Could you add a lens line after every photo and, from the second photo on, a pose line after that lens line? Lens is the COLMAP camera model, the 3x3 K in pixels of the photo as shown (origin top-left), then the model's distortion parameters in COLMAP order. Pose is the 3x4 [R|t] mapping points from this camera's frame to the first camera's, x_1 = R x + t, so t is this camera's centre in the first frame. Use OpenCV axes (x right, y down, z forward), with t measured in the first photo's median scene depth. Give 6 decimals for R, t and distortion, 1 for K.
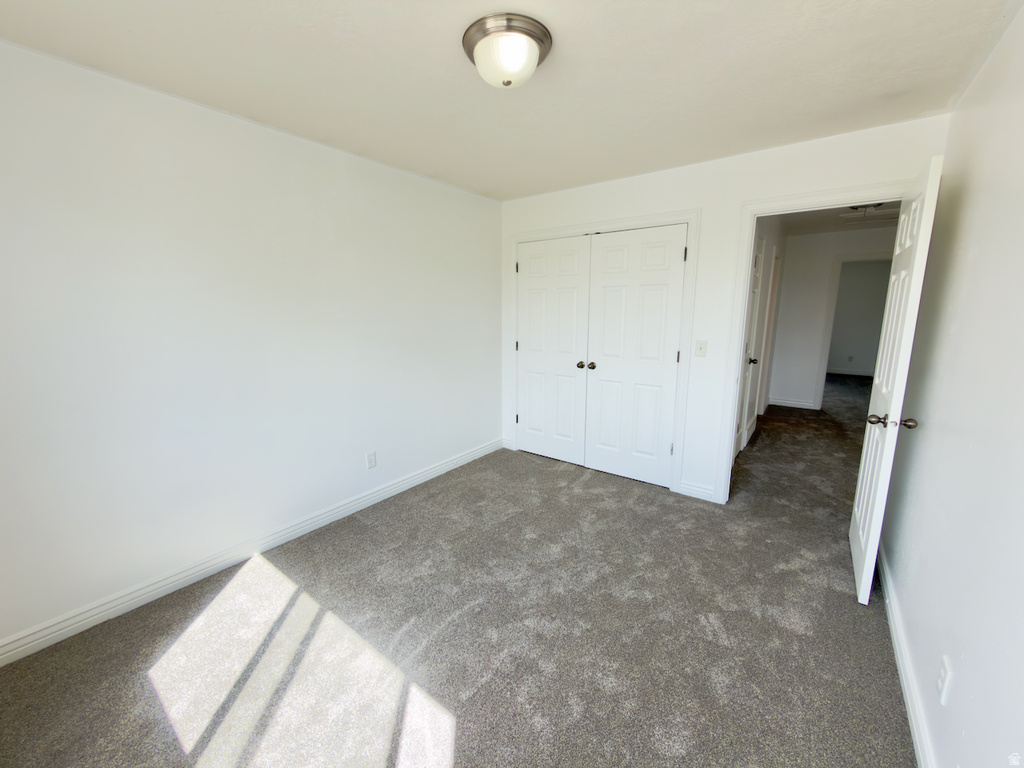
lens RADIAL K [[407.7, 0, 510.9], [0, 407.7, 381.9], [0, 0, 1]] dist [-0.002524, -0.000052]
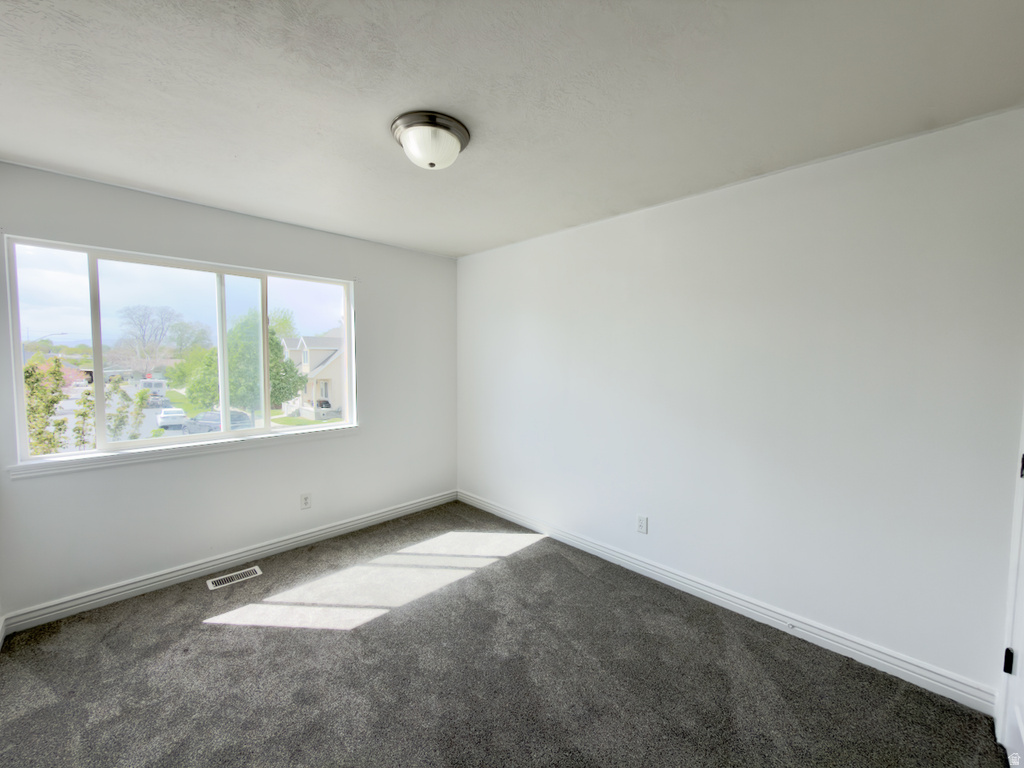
lens RADIAL K [[407.7, 0, 510.9], [0, 407.7, 381.9], [0, 0, 1]] dist [-0.002524, -0.000052]
pose [[-0.135242, 0.062748, -0.988824, 0.940583], [-0.179735, 0.979881, 0.086763, -0.242172], [0.974374, 0.189460, -0.121243, 1.218899]]
